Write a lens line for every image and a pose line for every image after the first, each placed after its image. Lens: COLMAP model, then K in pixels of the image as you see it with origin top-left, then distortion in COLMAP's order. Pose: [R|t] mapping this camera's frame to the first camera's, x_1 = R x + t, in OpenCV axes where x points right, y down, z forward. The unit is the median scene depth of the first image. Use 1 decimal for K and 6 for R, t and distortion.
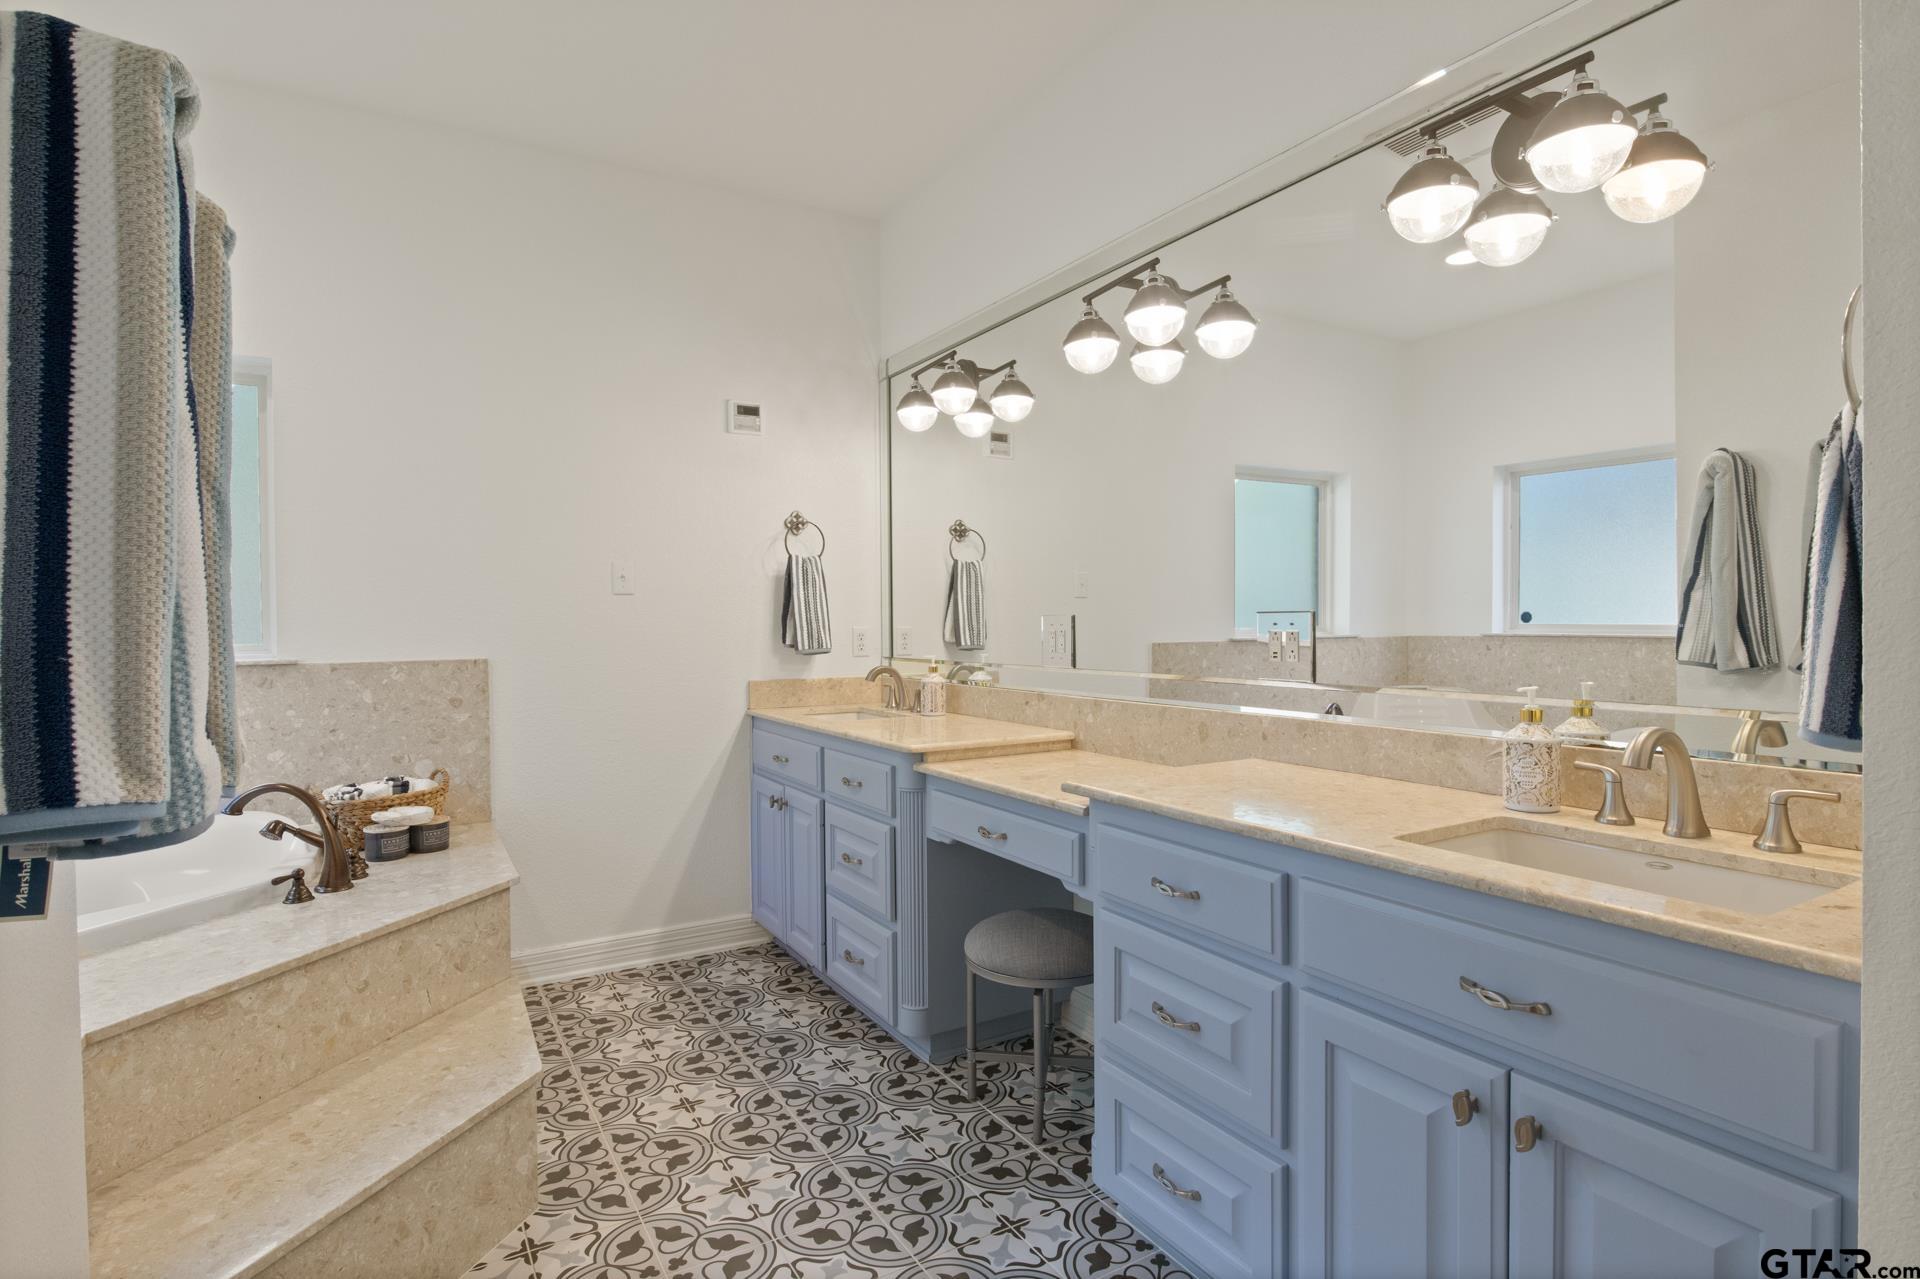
lens RADIAL K [[981.3, 0, 969.6], [0, 981.3, 638.9], [0, 0, 1]] dist [0.000536, -0.000058]
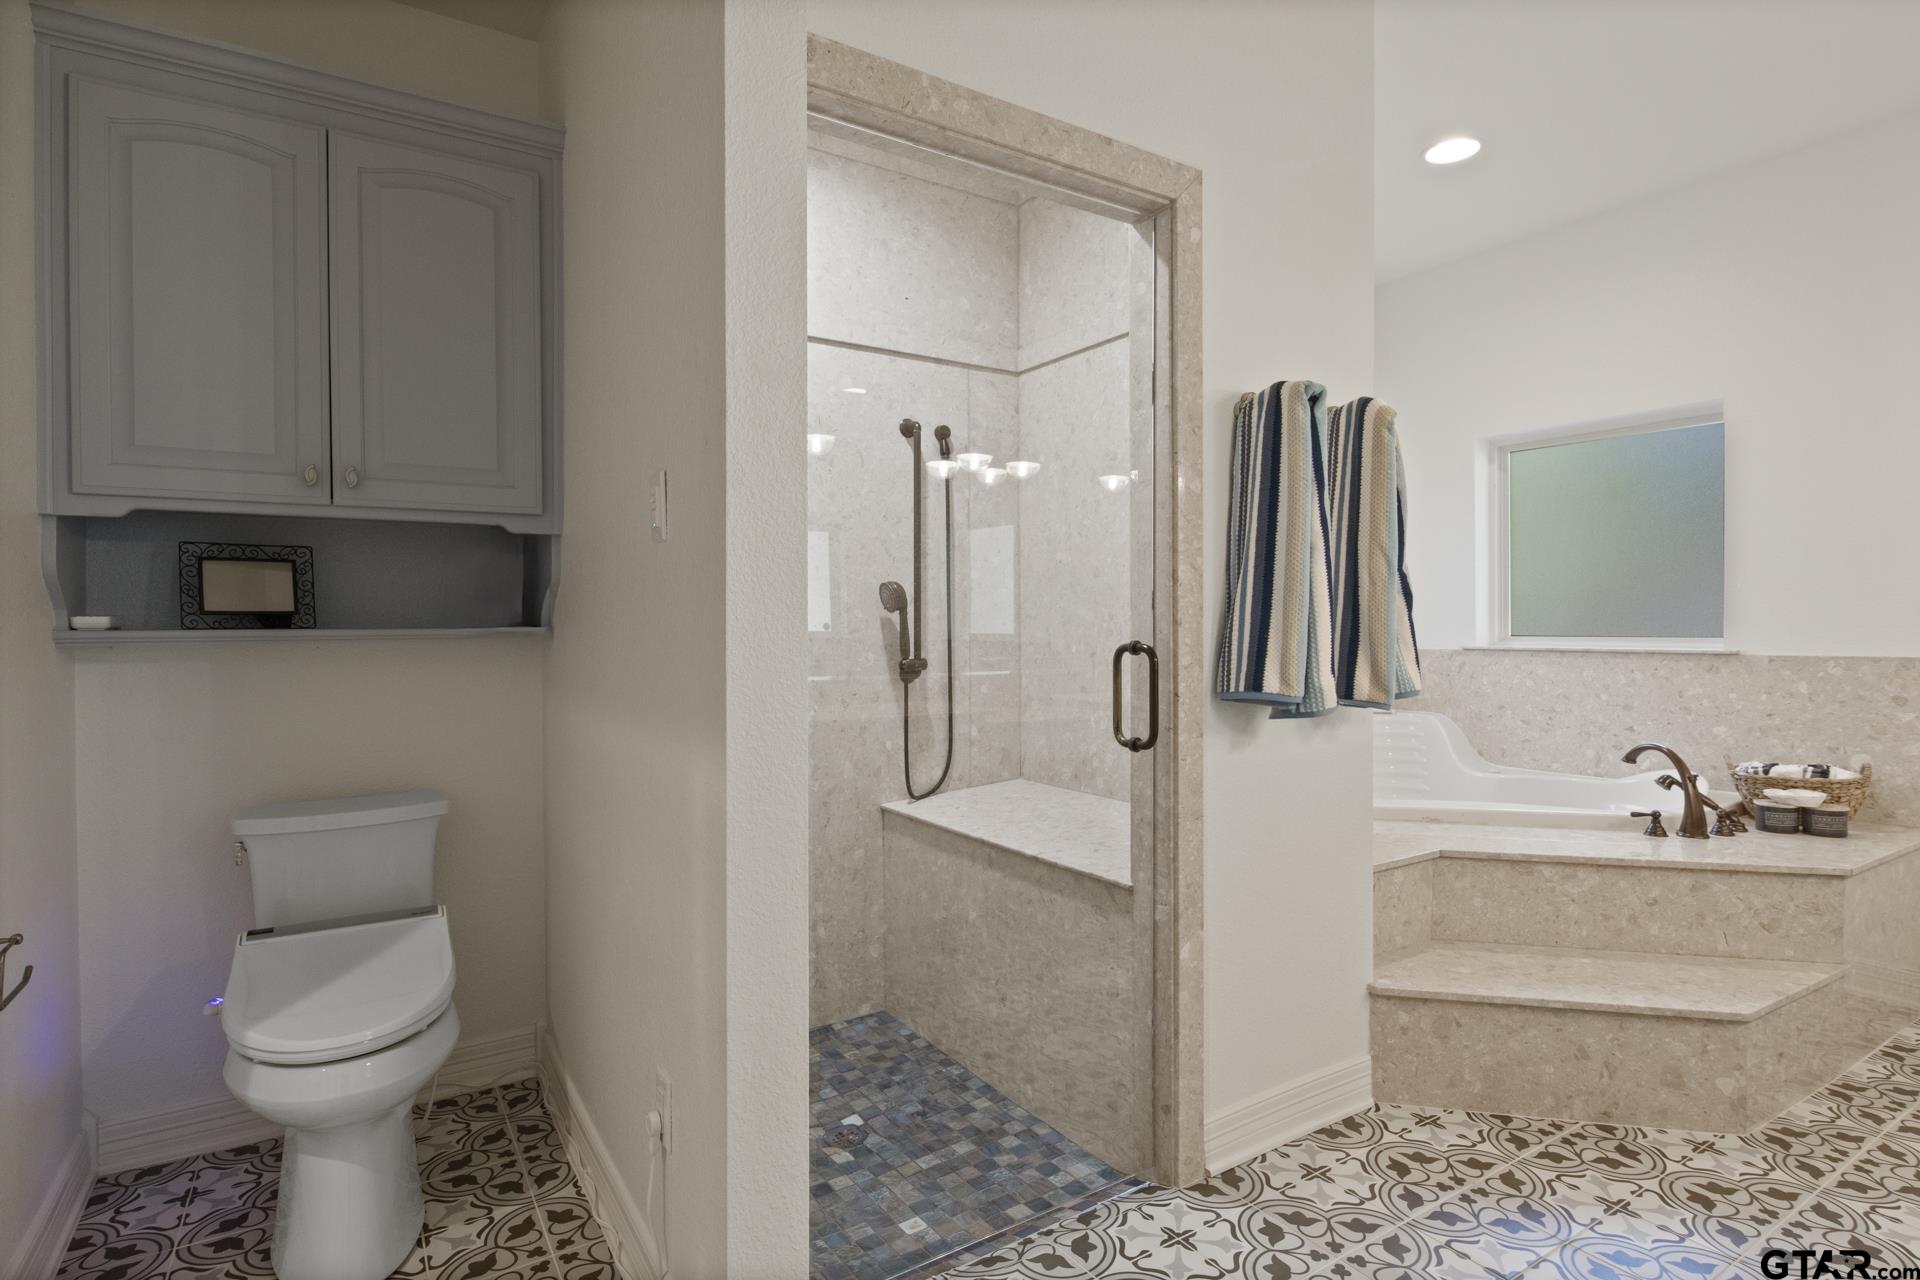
lens RADIAL K [[981.3, 0, 962.7], [0, 981.3, 638.3], [0, 0, 1]] dist [0.000536, -0.000058]
pose [[0.033885, 0.020801, -0.999209, 0.496293], [-0.014336, 0.999691, 0.020325, -0.004706], [0.999323, 0.013636, 0.034173, 0.035222]]
